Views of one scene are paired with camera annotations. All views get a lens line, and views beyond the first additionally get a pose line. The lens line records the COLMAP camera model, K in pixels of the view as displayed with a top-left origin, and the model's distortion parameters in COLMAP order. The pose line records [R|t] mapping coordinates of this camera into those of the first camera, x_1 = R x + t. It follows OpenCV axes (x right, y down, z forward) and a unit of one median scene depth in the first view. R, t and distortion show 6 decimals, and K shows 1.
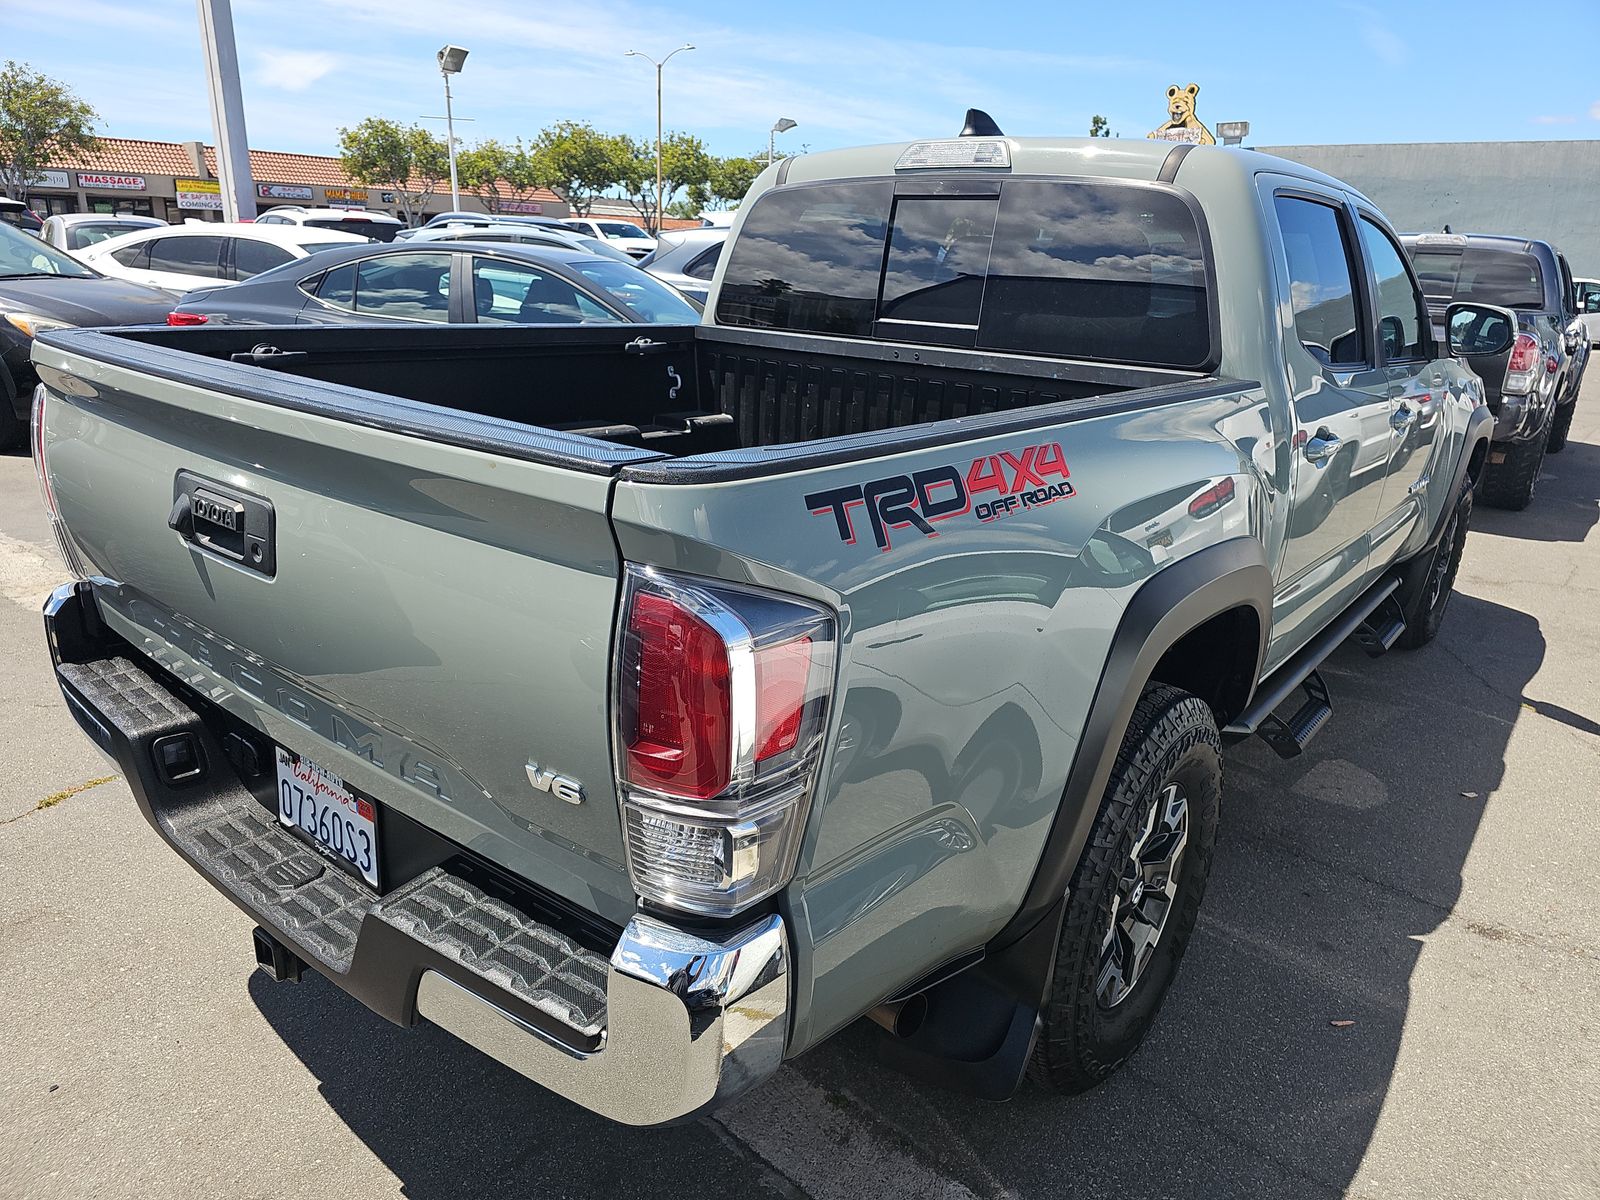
lens RADIAL K [[1058.3, 0, 779.6], [0, 1058.3, 600.8], [0, 0, 1]] dist [-0.001596, -0.002169]
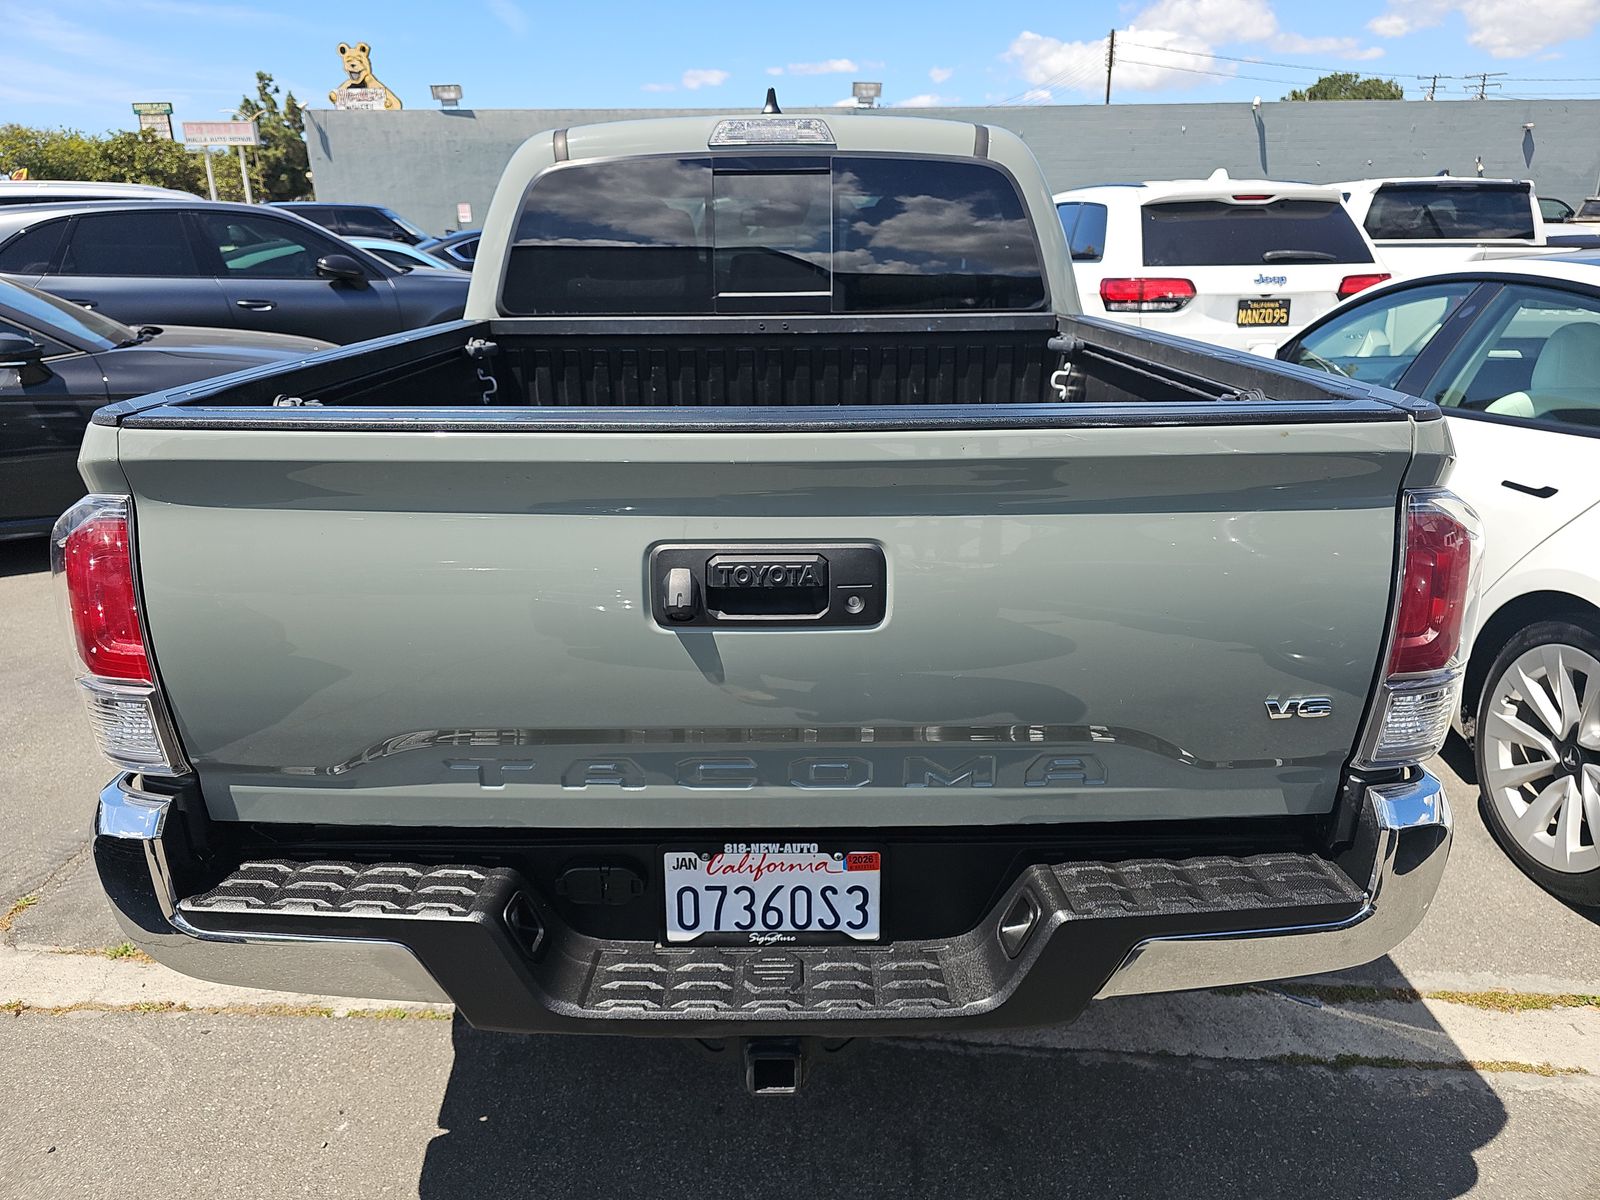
lens RADIAL K [[1058.3, 0, 779.6], [0, 1058.3, 600.8], [0, 0, 1]] dist [-0.001596, -0.002169]
pose [[0.765949, -0.254988, 0.590173, -0.472721], [0.236094, 0.965405, 0.110697, -0.071375], [-0.597982, 0.054548, 0.799651, 0.149831]]
